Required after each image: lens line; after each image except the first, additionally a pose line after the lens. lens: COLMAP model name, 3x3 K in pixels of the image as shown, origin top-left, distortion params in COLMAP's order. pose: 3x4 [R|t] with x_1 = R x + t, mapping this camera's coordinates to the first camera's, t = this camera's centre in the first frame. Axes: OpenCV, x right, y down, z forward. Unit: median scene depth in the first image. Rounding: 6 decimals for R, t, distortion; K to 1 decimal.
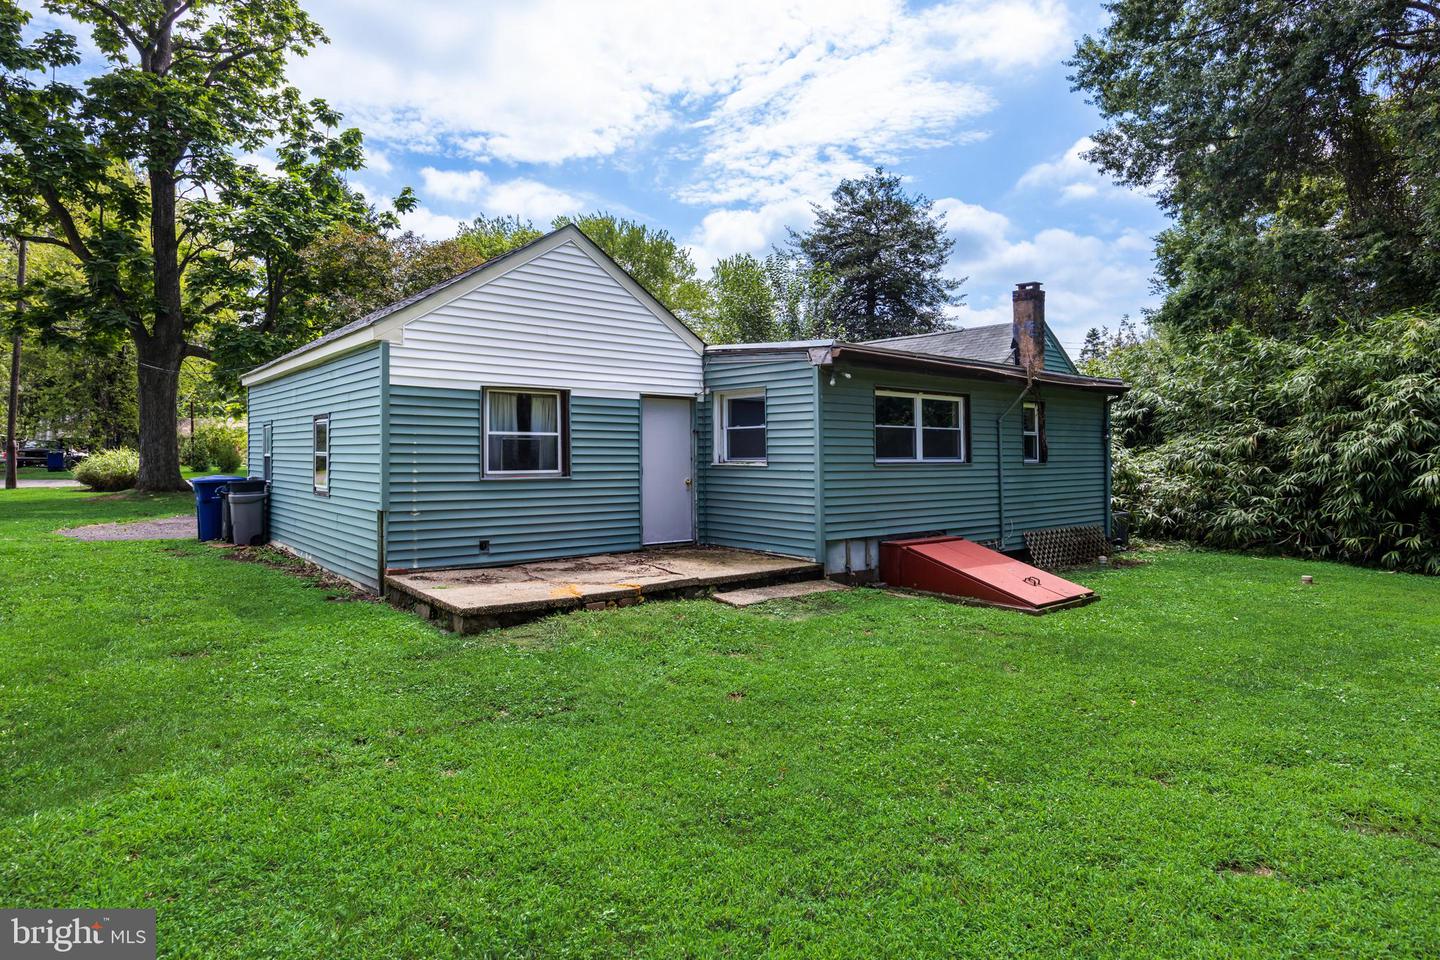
lens RADIAL K [[827.9, 0, 720.0], [0, 827.9, 468.4], [0, 0, 1]] dist [-0.003891, -0.001768]
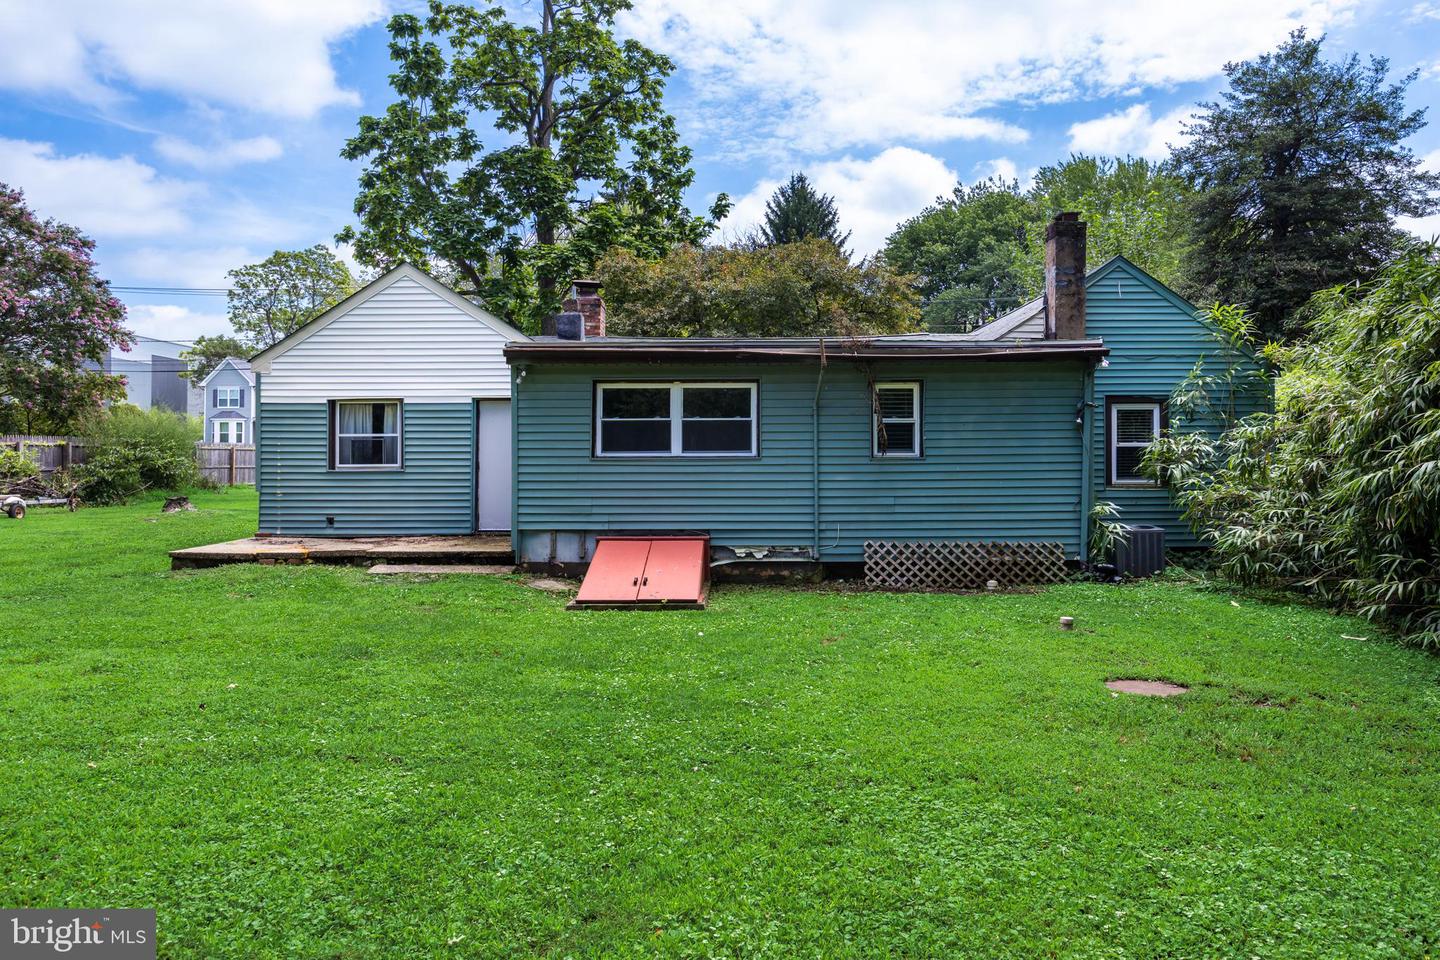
lens RADIAL K [[980.0, 0, 719.8], [0, 980.0, 487.2], [0, 0, 1]] dist [-0.002486, 0.008651]
pose [[0.756057, 0.013788, -0.654361, 1.005897], [-0.005314, 0.999874, 0.014929, 0.010859], [0.654484, -0.007810, 0.756035, 0.189344]]
